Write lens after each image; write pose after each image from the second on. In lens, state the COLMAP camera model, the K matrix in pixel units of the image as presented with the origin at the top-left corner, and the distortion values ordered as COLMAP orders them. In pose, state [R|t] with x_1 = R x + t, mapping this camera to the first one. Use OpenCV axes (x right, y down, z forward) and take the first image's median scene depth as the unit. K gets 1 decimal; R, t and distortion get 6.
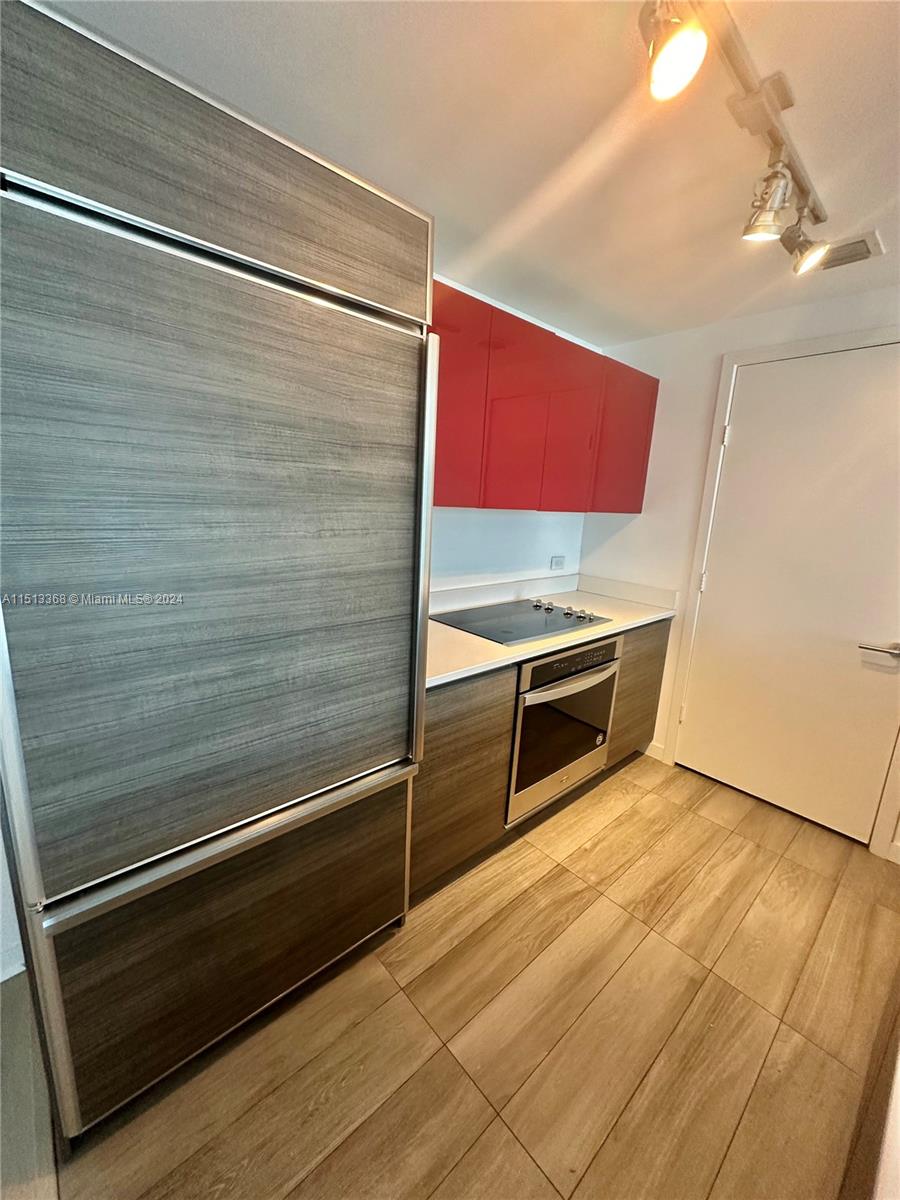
lens RADIAL K [[478.2, 0, 447.6], [0, 478.2, 598.3], [0, 0, 1]] dist [-0.006798, 0.000322]
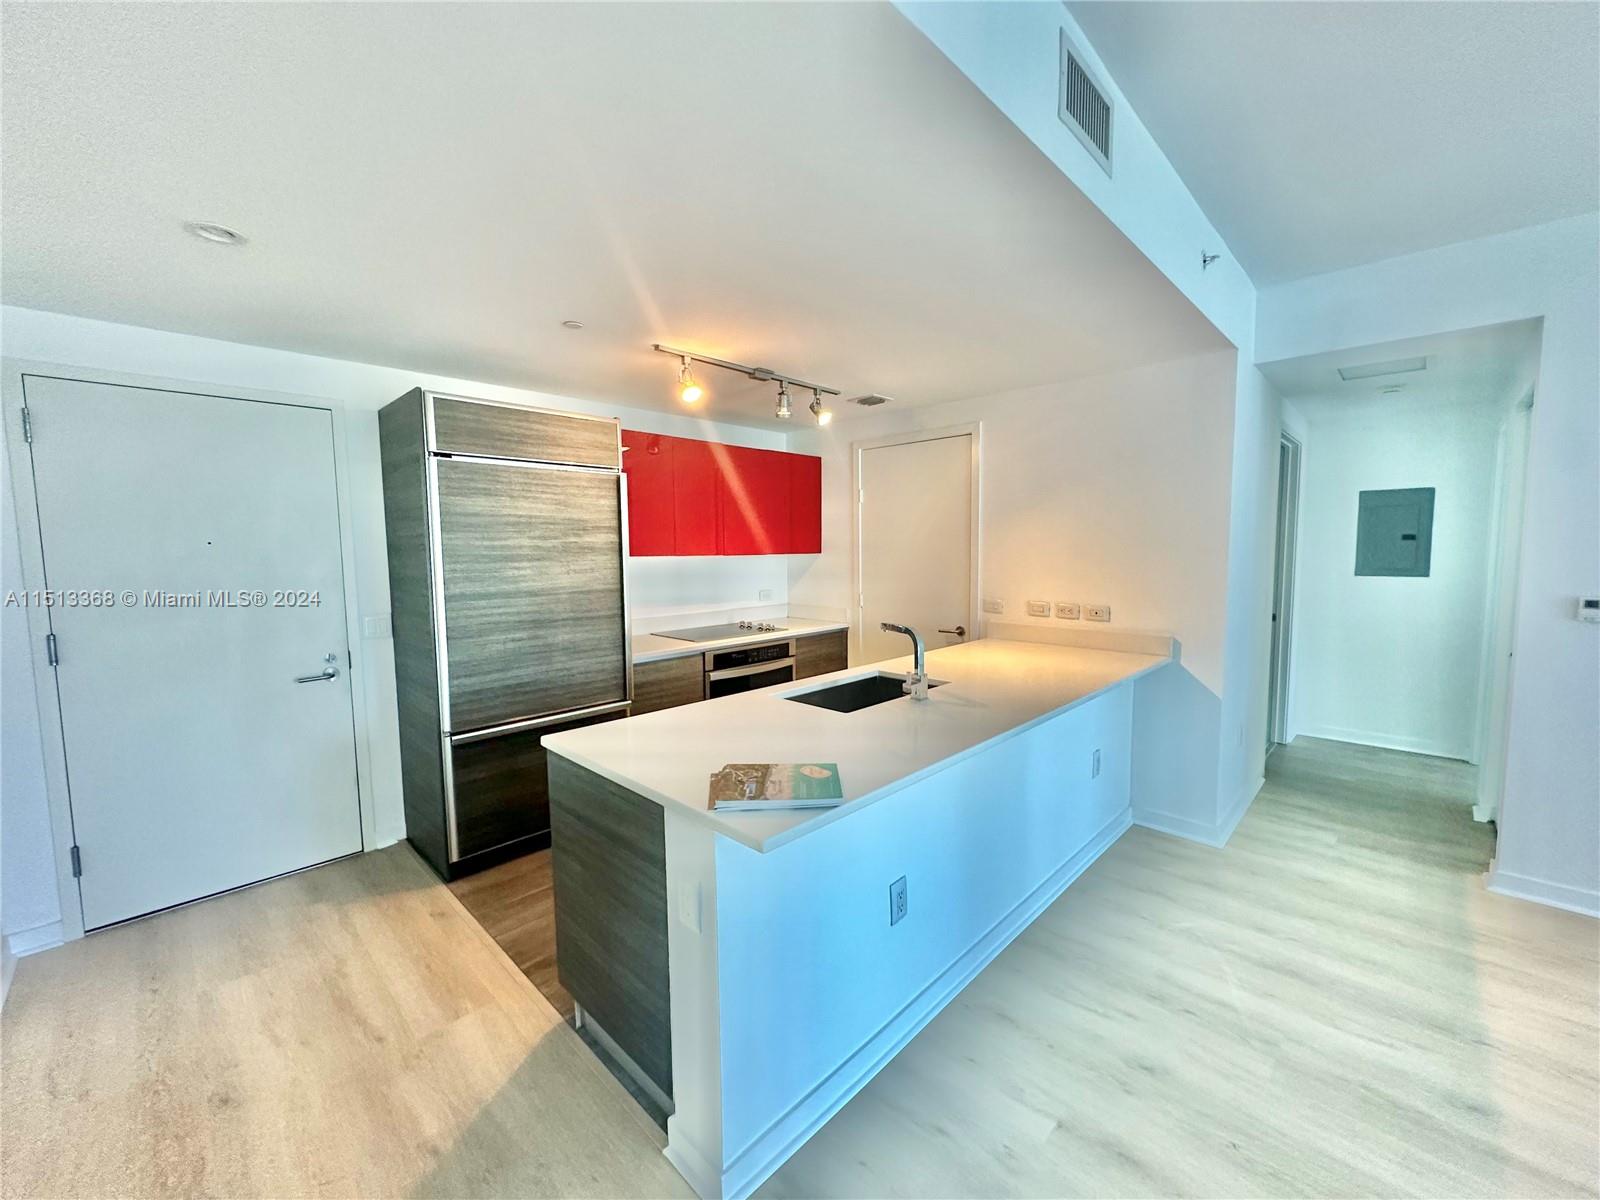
lens RADIAL K [[637.6, 0, 799.0], [0, 637.6, 598.1], [0, 0, 1]] dist [-0.006798, 0.000322]
pose [[0.996086, -0.062812, 0.062183, 0.476362], [0.070141, 0.989834, -0.123728, 0.337813], [-0.053779, 0.127606, 0.990366, -1.540920]]
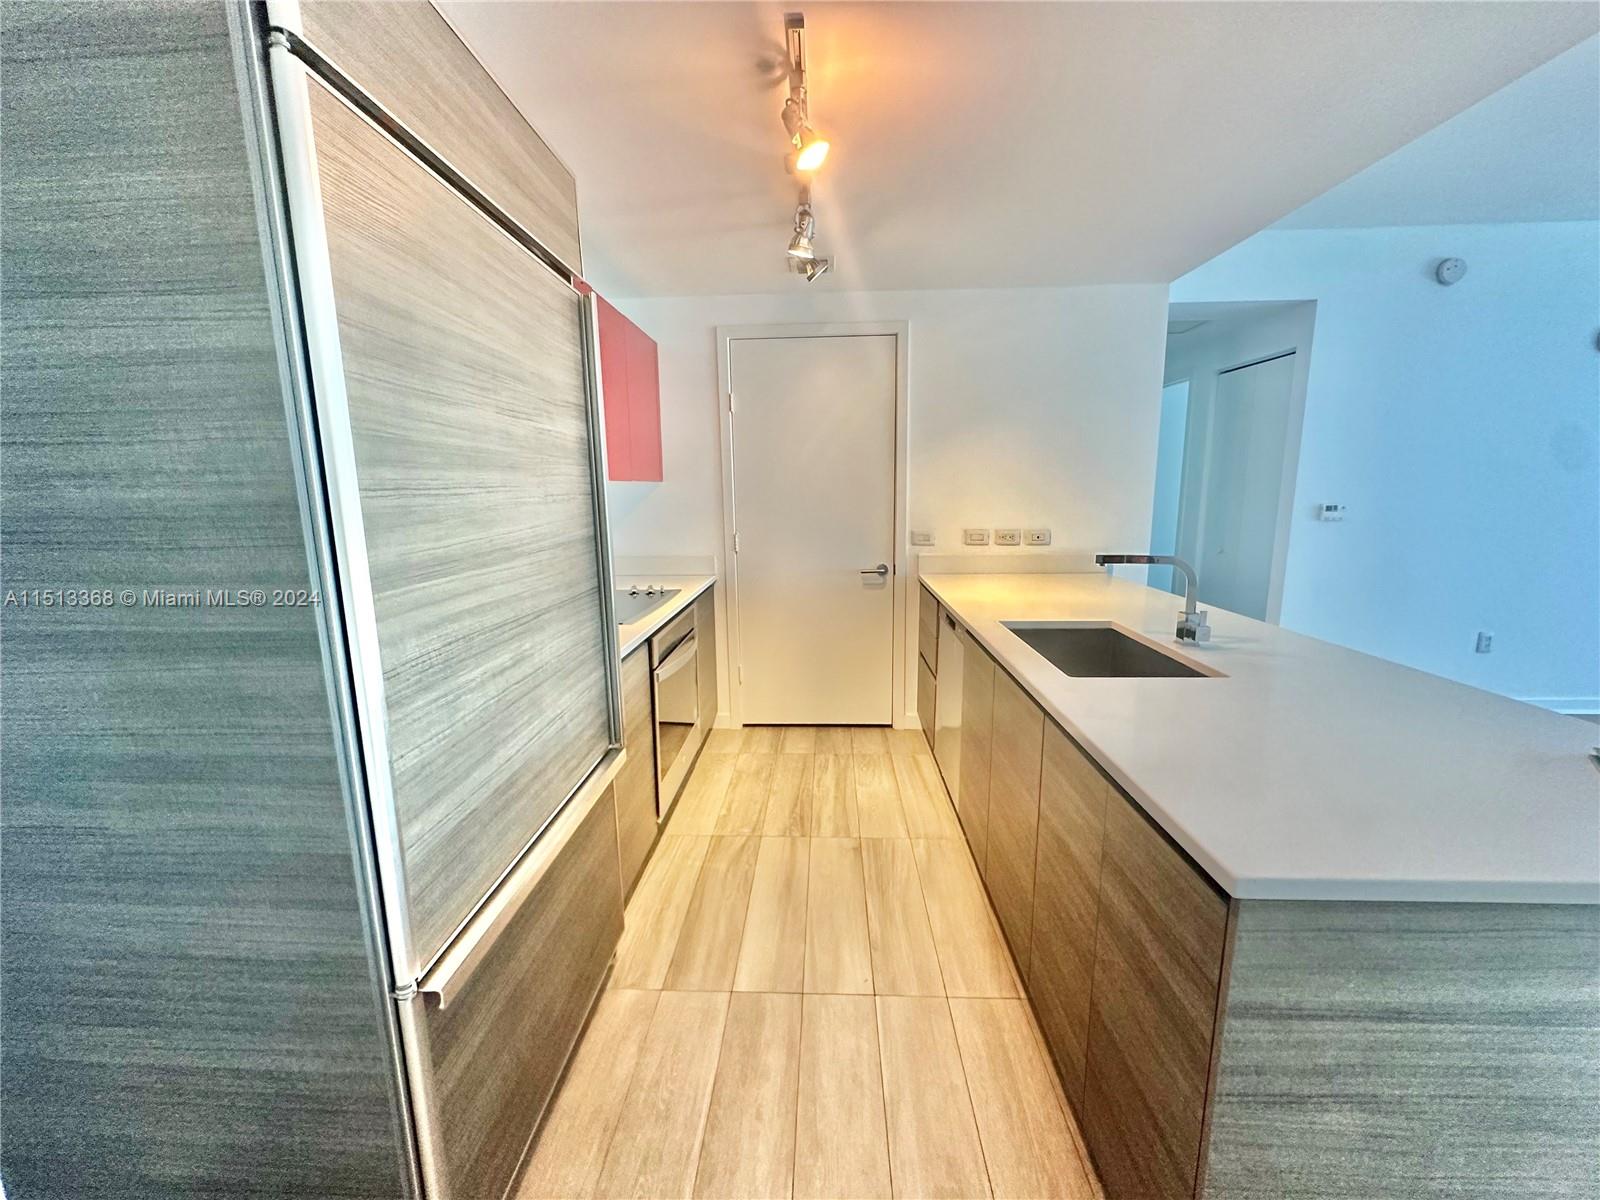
lens RADIAL K [[637.6, 0, 796.8], [0, 637.6, 598.1], [0, 0, 1]] dist [-0.006798, 0.000322]
pose [[0.700627, -0.178140, 0.690933, -0.695951], [0.194138, 0.979394, 0.055650, 0.064055], [-0.686609, 0.095146, 0.720774, -0.157262]]
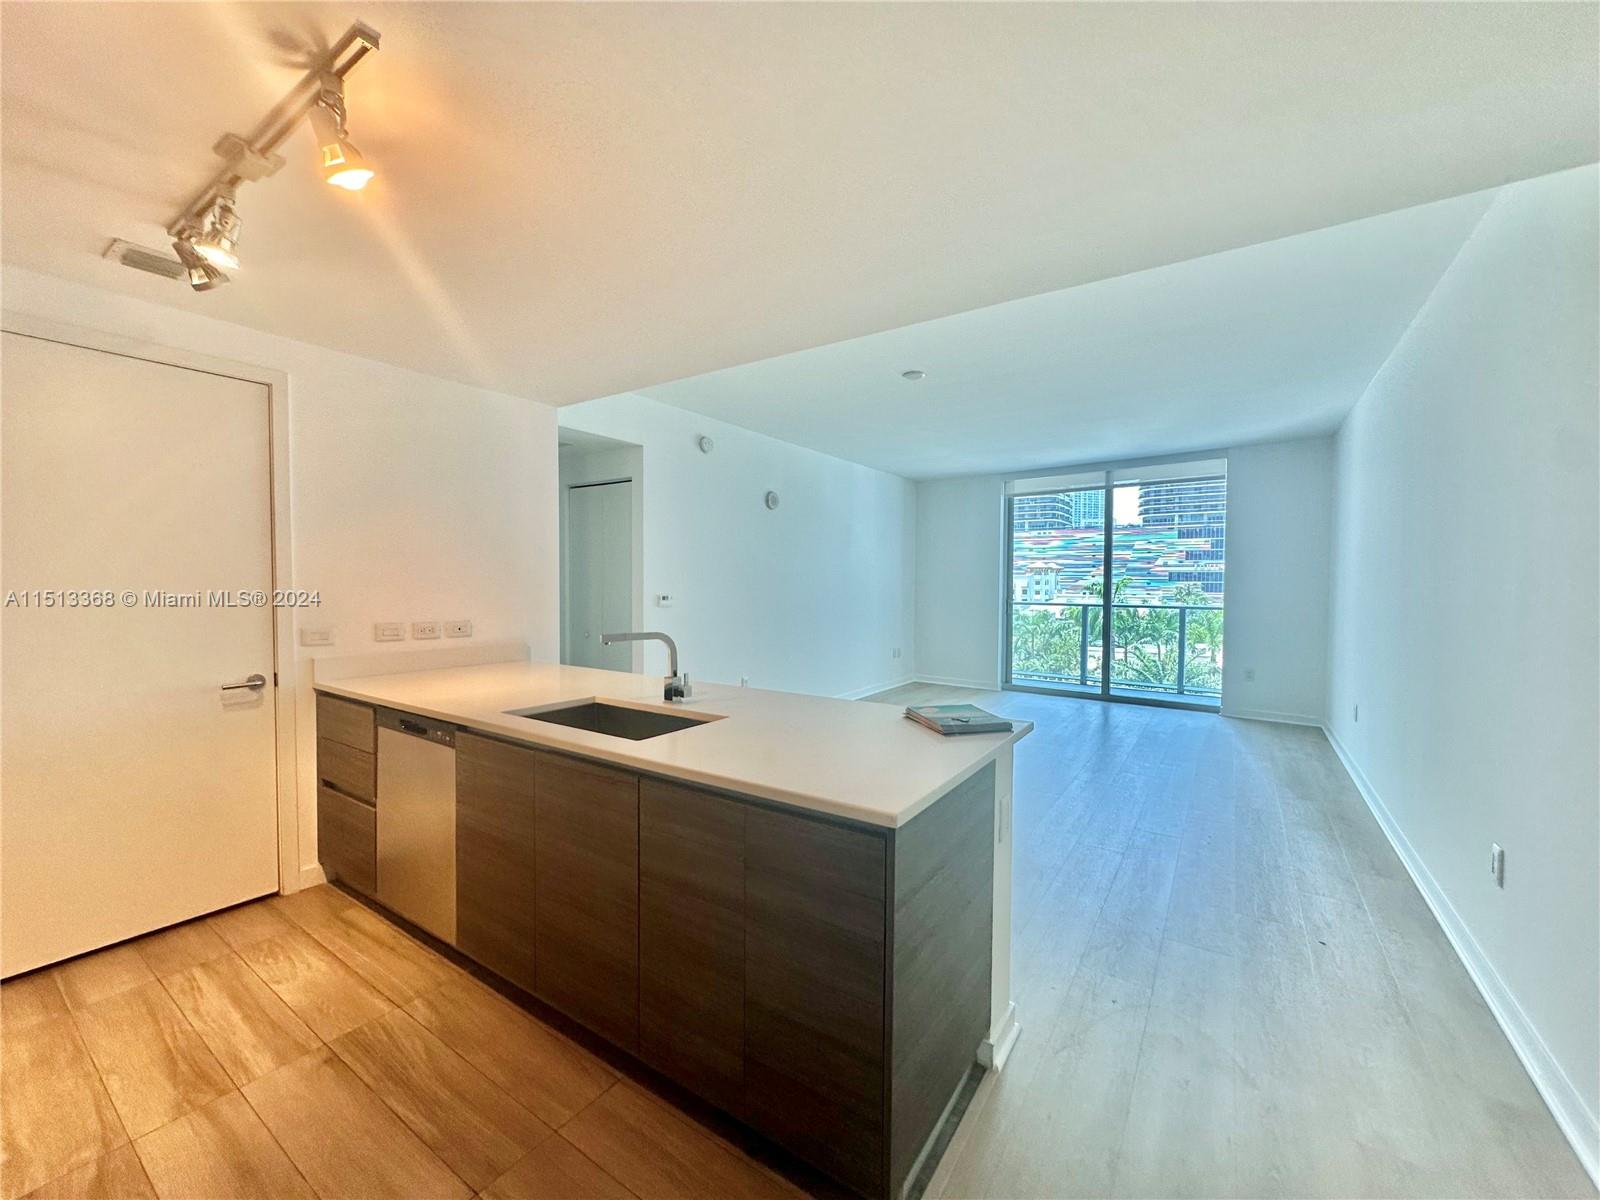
lens RADIAL K [[637.6, 0, 801.4], [0, 637.6, 597.4], [0, 0, 1]] dist [-0.006798, 0.000322]
pose [[-0.245264, -0.073425, 0.966672, -0.895264], [0.183709, 0.975541, 0.120709, -0.019660], [-0.951891, 0.207192, -0.225776, 0.286480]]
